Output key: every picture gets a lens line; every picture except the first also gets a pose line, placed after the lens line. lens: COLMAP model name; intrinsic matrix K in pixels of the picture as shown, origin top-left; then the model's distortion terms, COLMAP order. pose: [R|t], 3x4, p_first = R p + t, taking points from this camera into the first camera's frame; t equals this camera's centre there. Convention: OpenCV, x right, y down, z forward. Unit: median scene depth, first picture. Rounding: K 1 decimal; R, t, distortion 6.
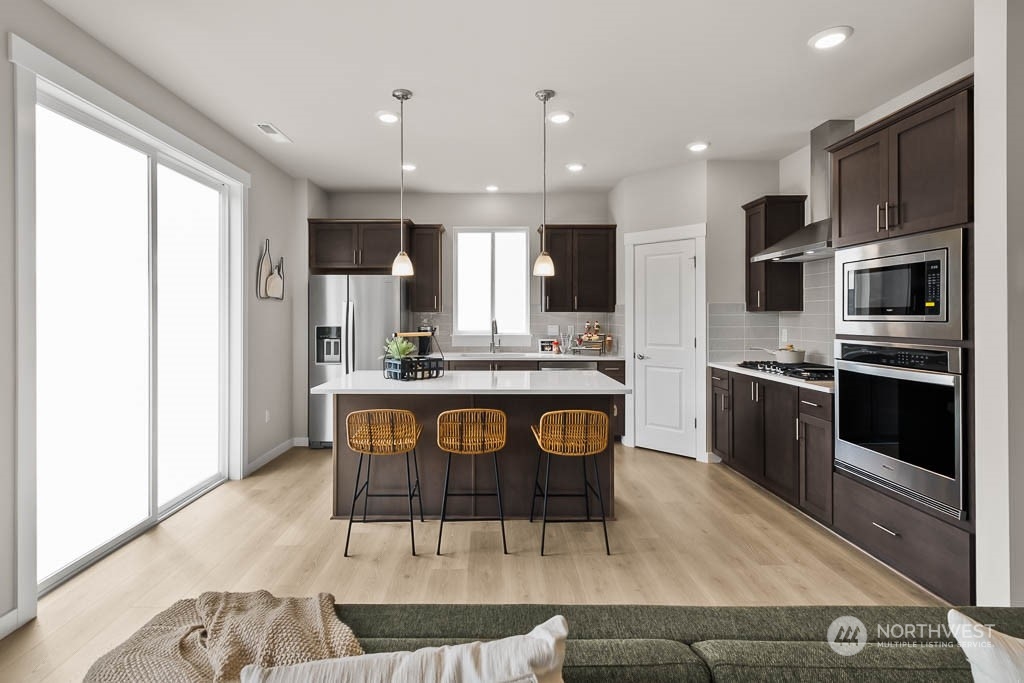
lens RADIAL K [[483.8, 0, 507.8], [0, 483.8, 311.3], [0, 0, 1]] dist [0.000040, -0.000344]
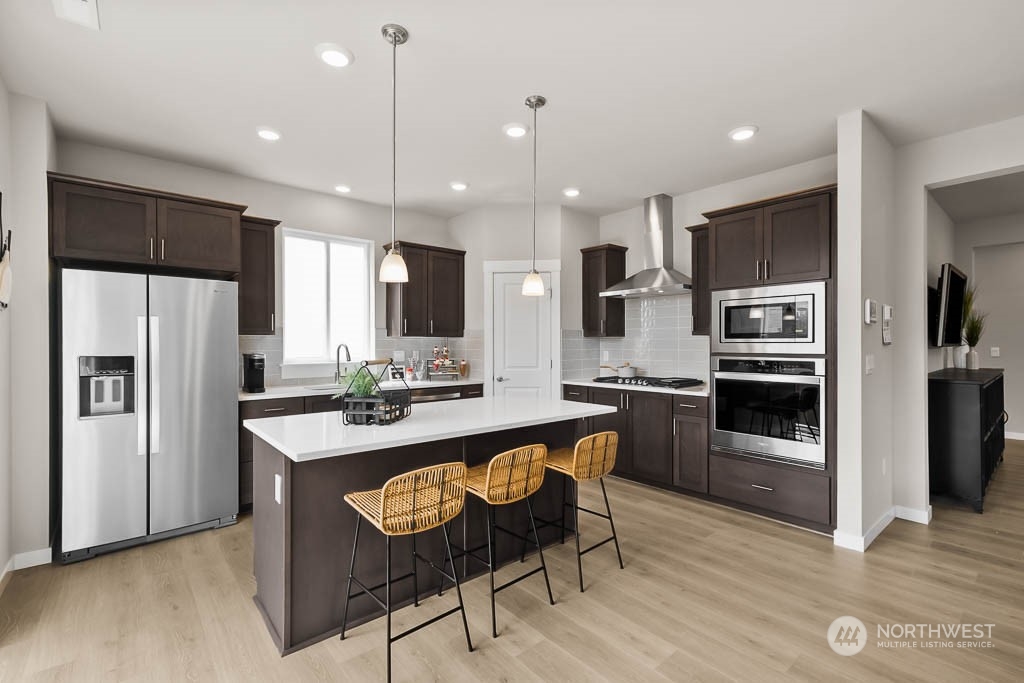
lens RADIAL K [[443.8, 0, 512.0], [0, 443.8, 341.5], [0, 0, 1]] dist [0.002550, 0.000219]
pose [[0.773345, 0.002595, 0.633980, -0.366566], [-0.005217, 0.999984, 0.002271, 0.010657], [-0.633964, -0.005064, 0.773346, 0.264217]]
